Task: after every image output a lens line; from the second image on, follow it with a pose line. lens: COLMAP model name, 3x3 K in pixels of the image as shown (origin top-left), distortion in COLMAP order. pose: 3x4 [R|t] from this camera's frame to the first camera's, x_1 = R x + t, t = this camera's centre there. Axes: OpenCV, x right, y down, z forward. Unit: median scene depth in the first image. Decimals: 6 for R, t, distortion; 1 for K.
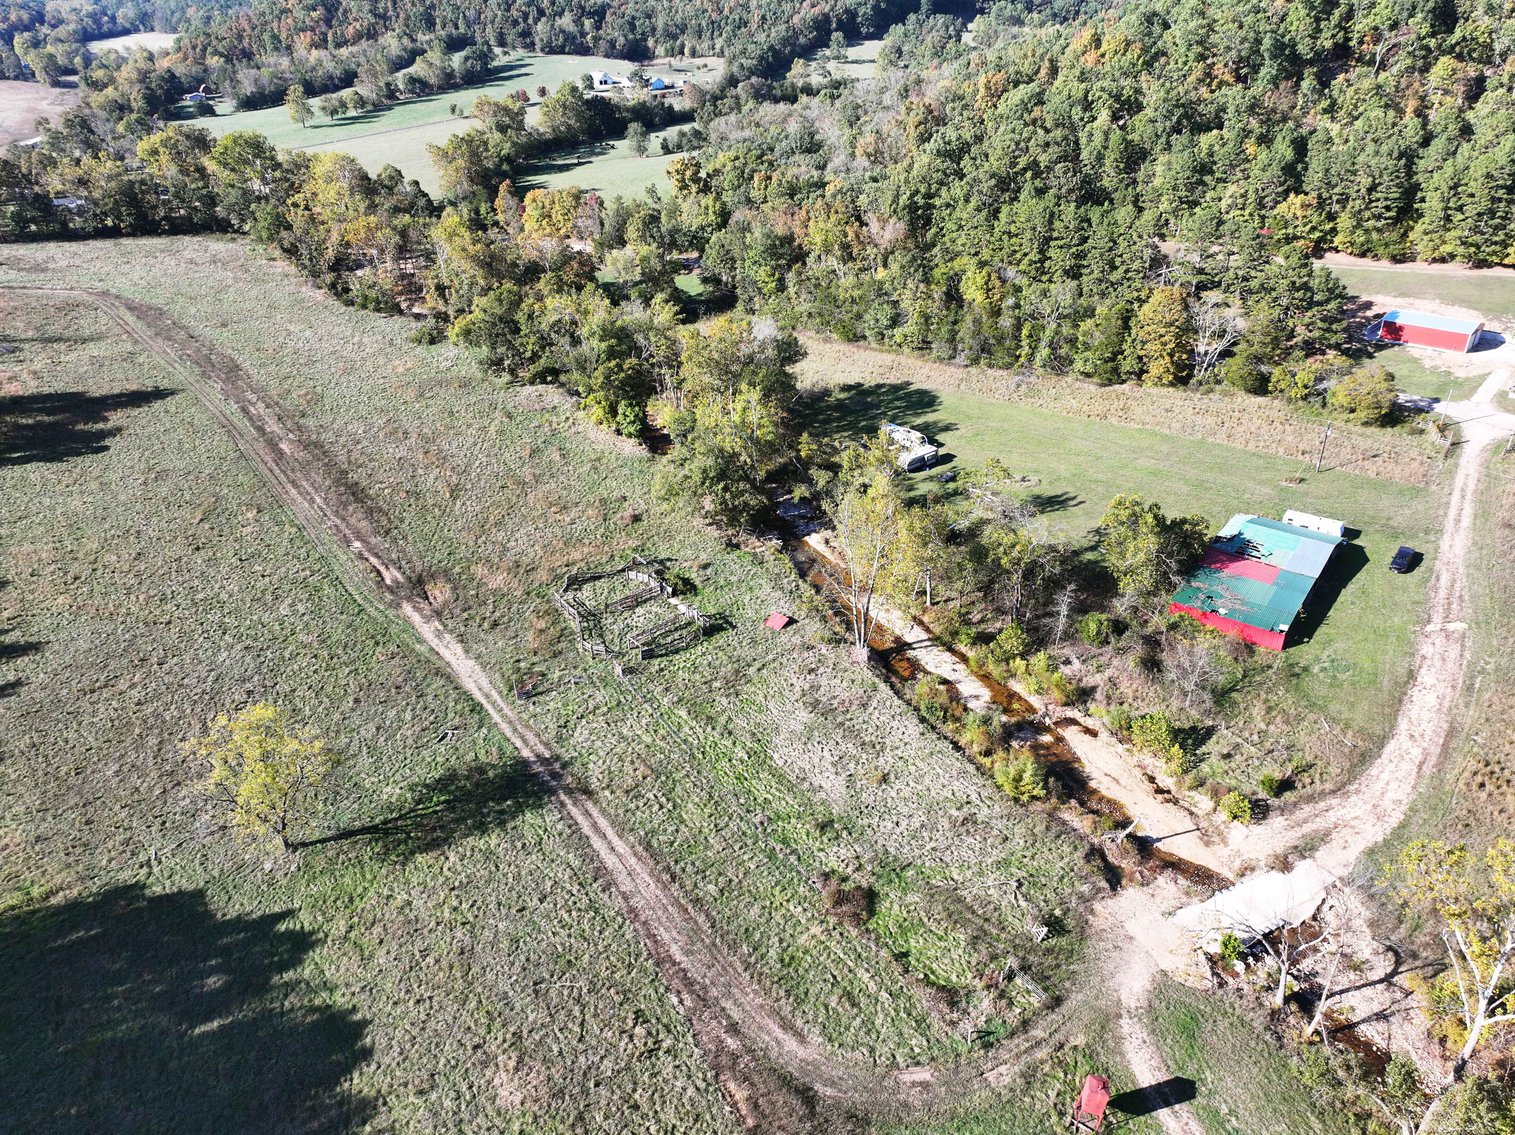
lens RADIAL K [[1061.7, 0, 758.5], [0, 1061.7, 558.6], [0, 0, 1]] dist [-0.008354, 0.029125]
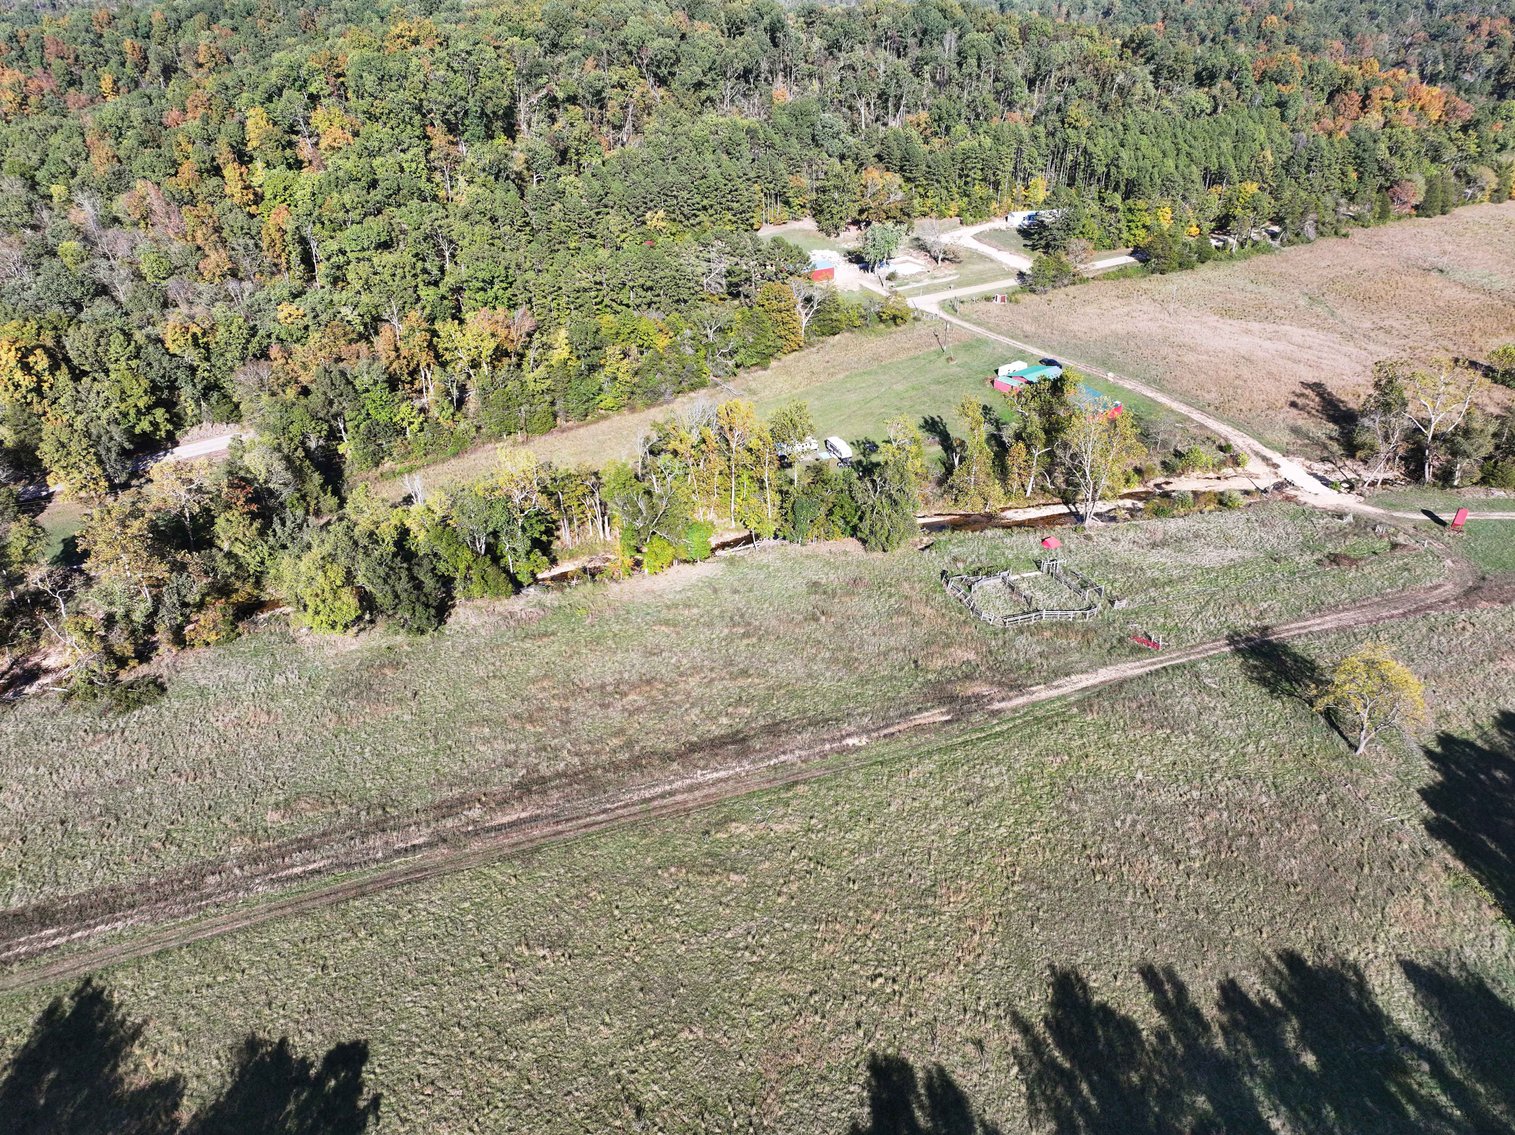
lens RADIAL K [[1061.7, 0, 765.9], [0, 1061.7, 570.5], [0, 0, 1]] dist [-0.008354, 0.029125]
pose [[0.260084, -0.458836, 0.849603, -1.292398], [0.475838, 0.826530, 0.300710, -0.511050], [-0.840199, 0.326064, 0.433299, 0.772059]]
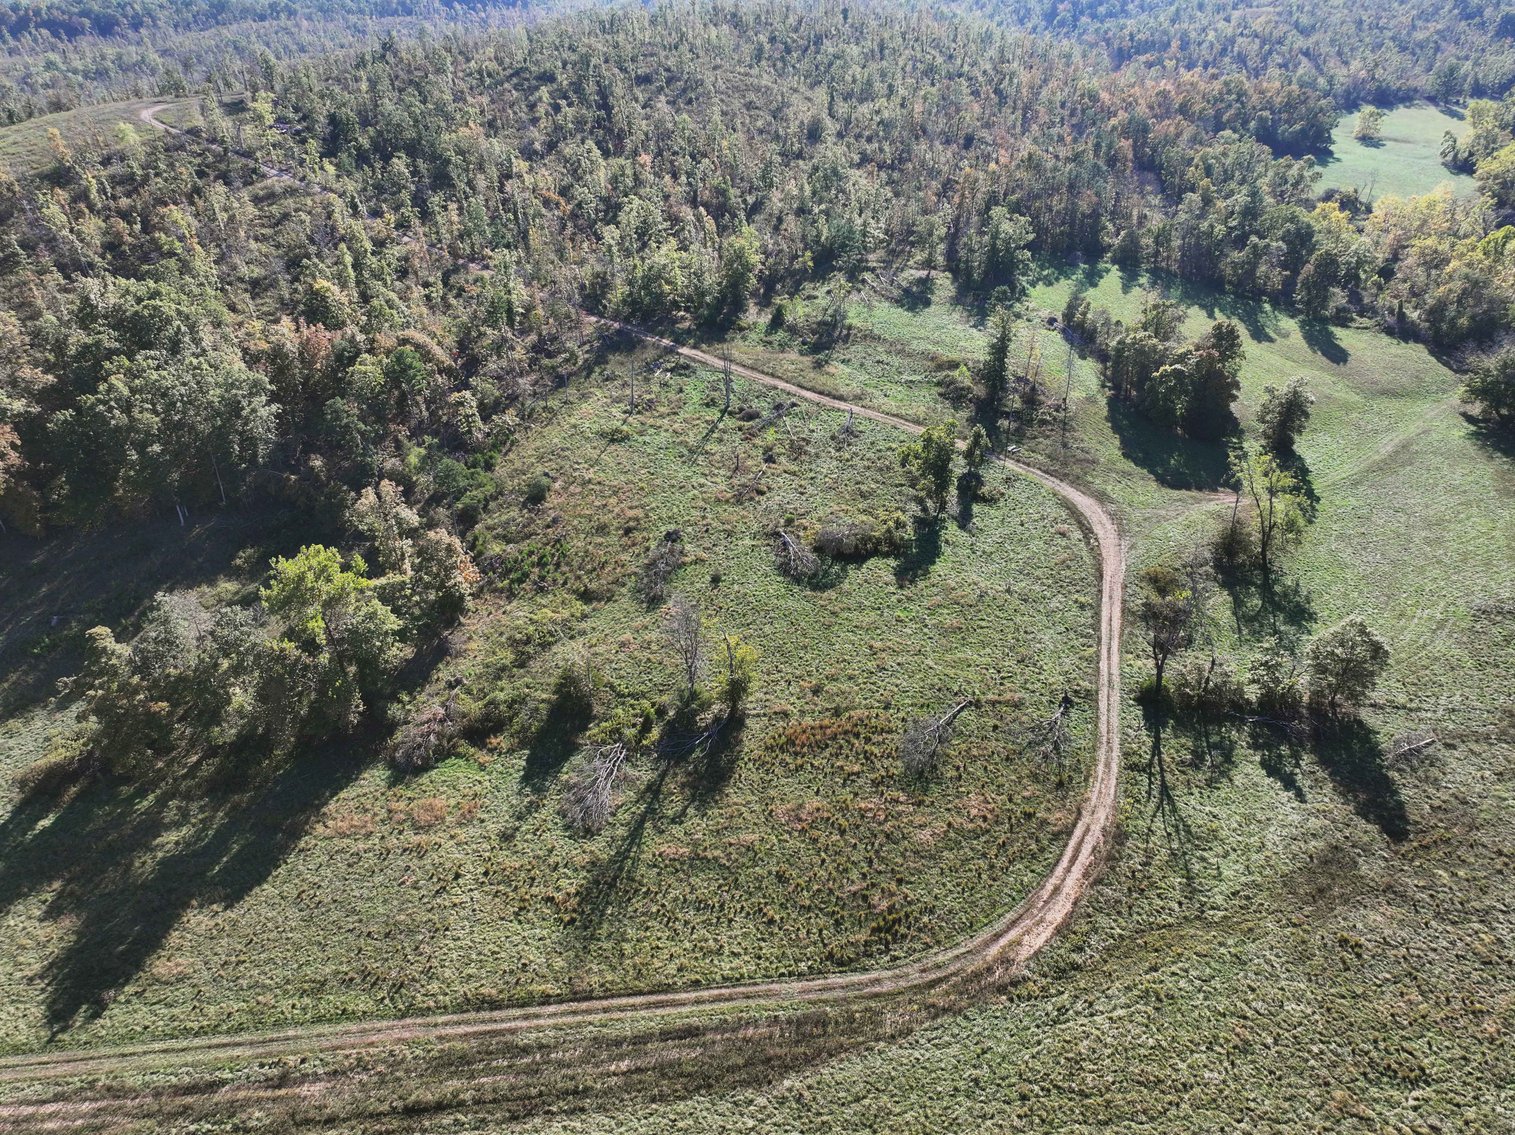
lens RADIAL K [[1061.7, 0, 753.0], [0, 1061.7, 567.4], [0, 0, 1]] dist [-0.008354, 0.029125]
pose [[-0.571077, 0.413972, -0.708872, -0.773976], [-0.383344, 0.629108, 0.676218, -1.186229], [0.725892, 0.657914, -0.200575, 1.938770]]
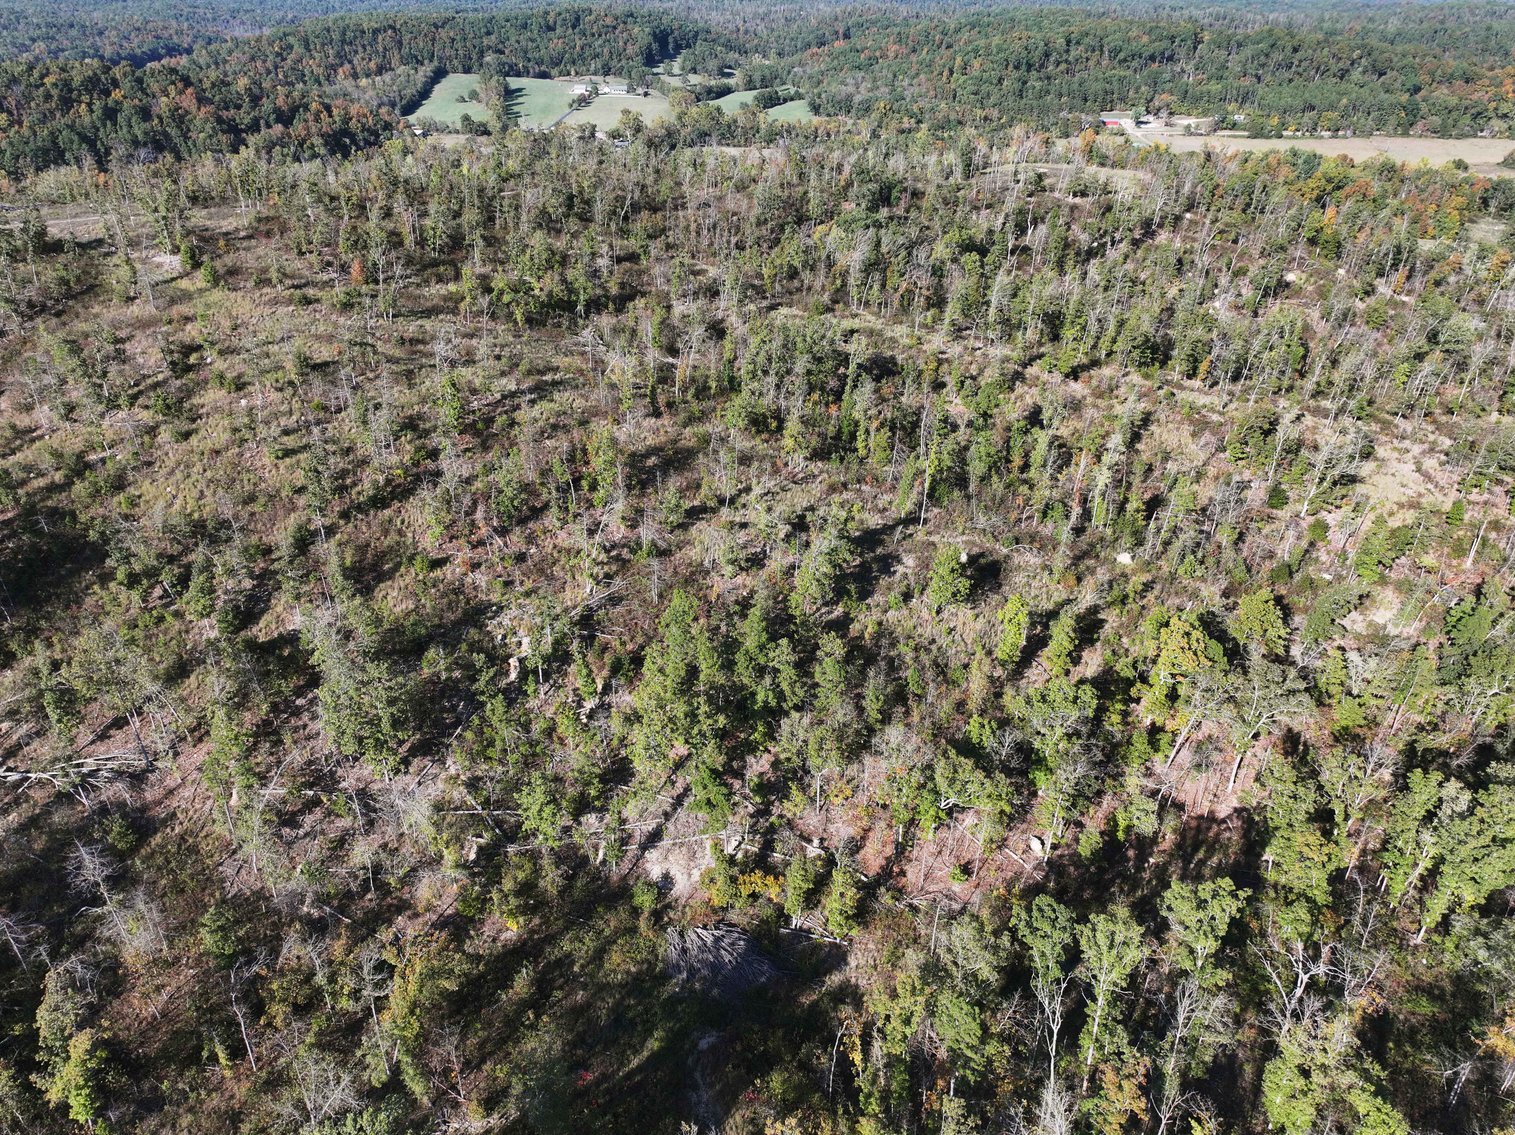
lens RADIAL K [[1061.7, 0, 760.8], [0, 1061.7, 566.9], [0, 0, 1]] dist [-0.008354, 0.029125]
pose [[0.798651, -0.275370, 0.535096, -5.092498], [0.280930, 0.956936, 0.073157, 1.238588], [-0.532198, 0.091898, 0.841617, -2.680536]]
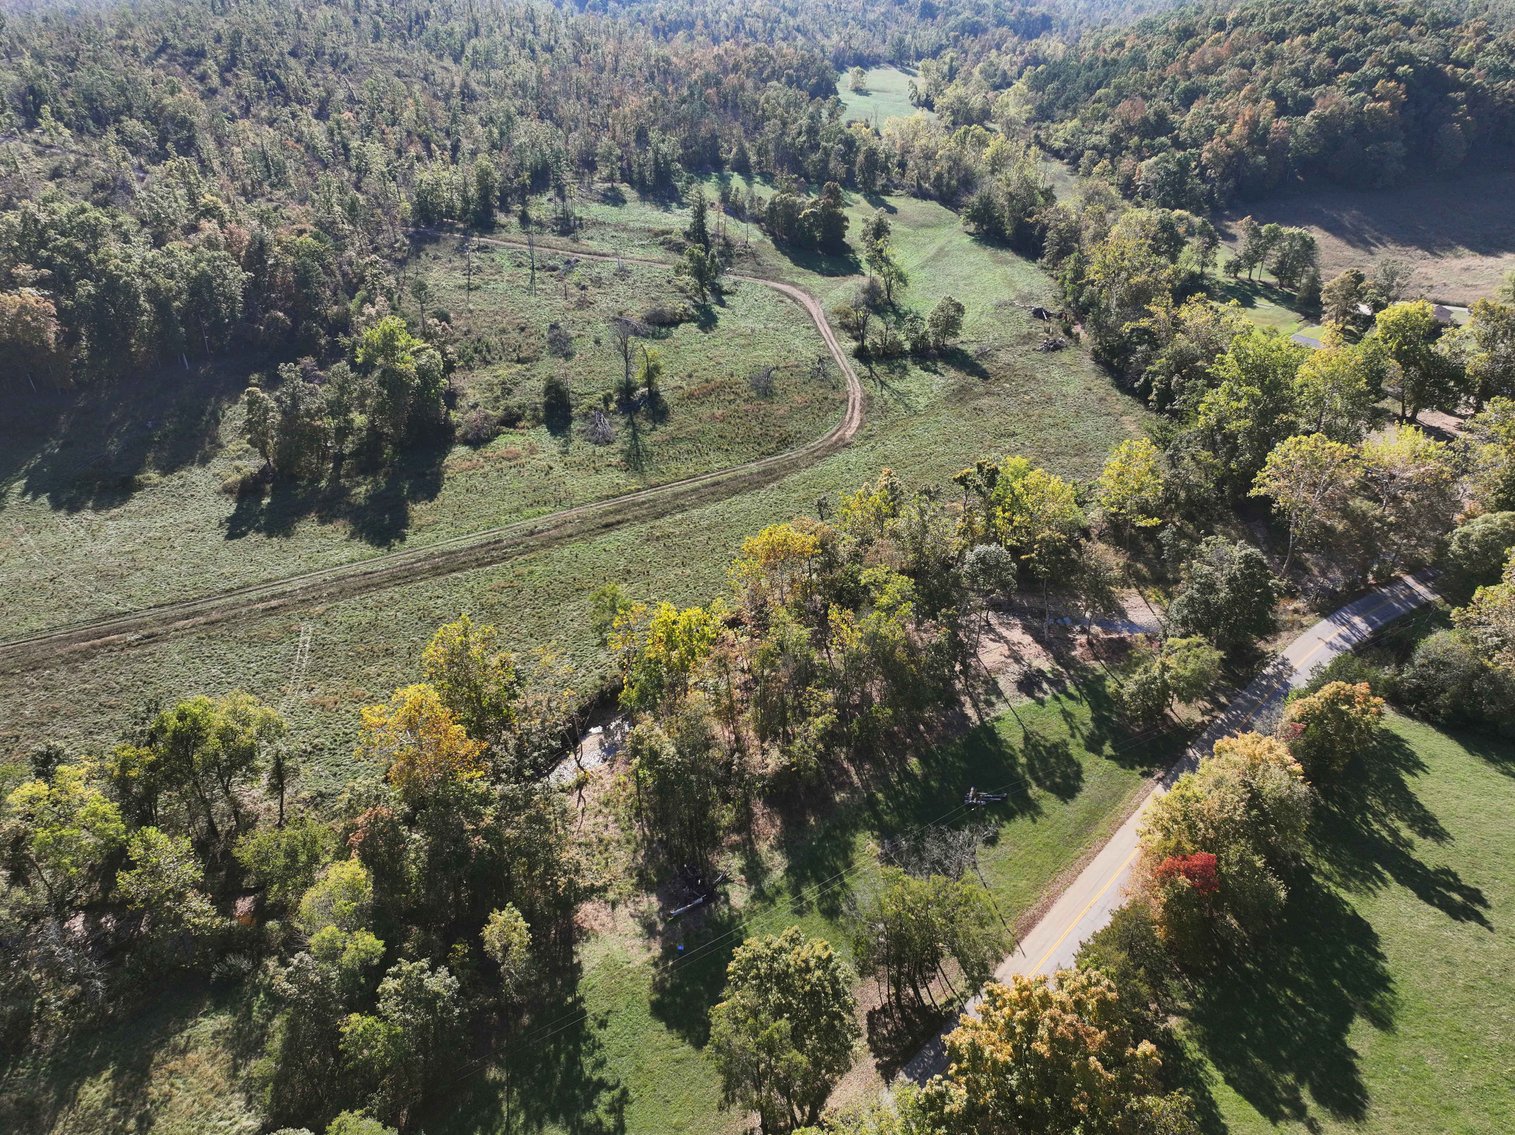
lens RADIAL K [[1061.7, 0, 764.9], [0, 1061.7, 569.6], [0, 0, 1]] dist [-0.008354, 0.029125]
pose [[-0.172204, 0.499002, -0.849319, 0.211155], [-0.473326, 0.714226, 0.515601, -1.183471], [0.863891, 0.490793, 0.113198, 1.920723]]
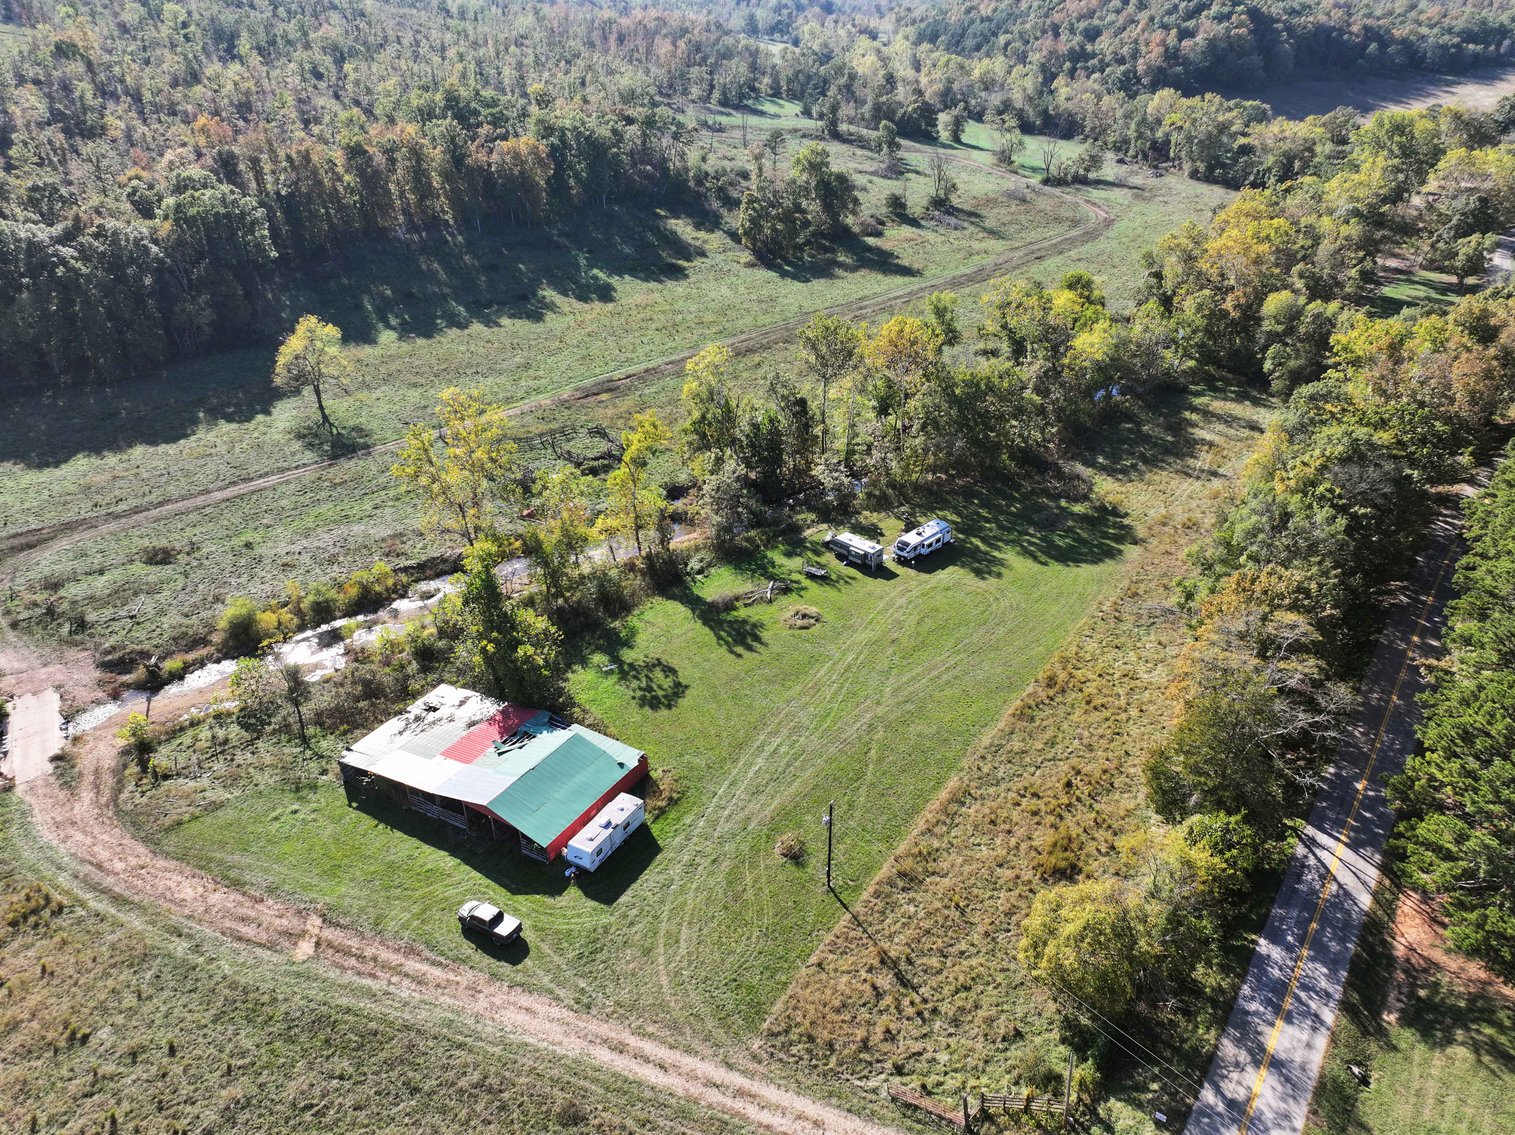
lens RADIAL K [[1061.7, 0, 761.2], [0, 1061.7, 566.5], [0, 0, 1]] dist [-0.008354, 0.029125]
pose [[0.121476, 0.497779, -0.858755, 1.062995], [-0.483677, 0.785181, 0.386713, -0.457396], [0.866776, 0.368383, 0.336144, 0.906434]]
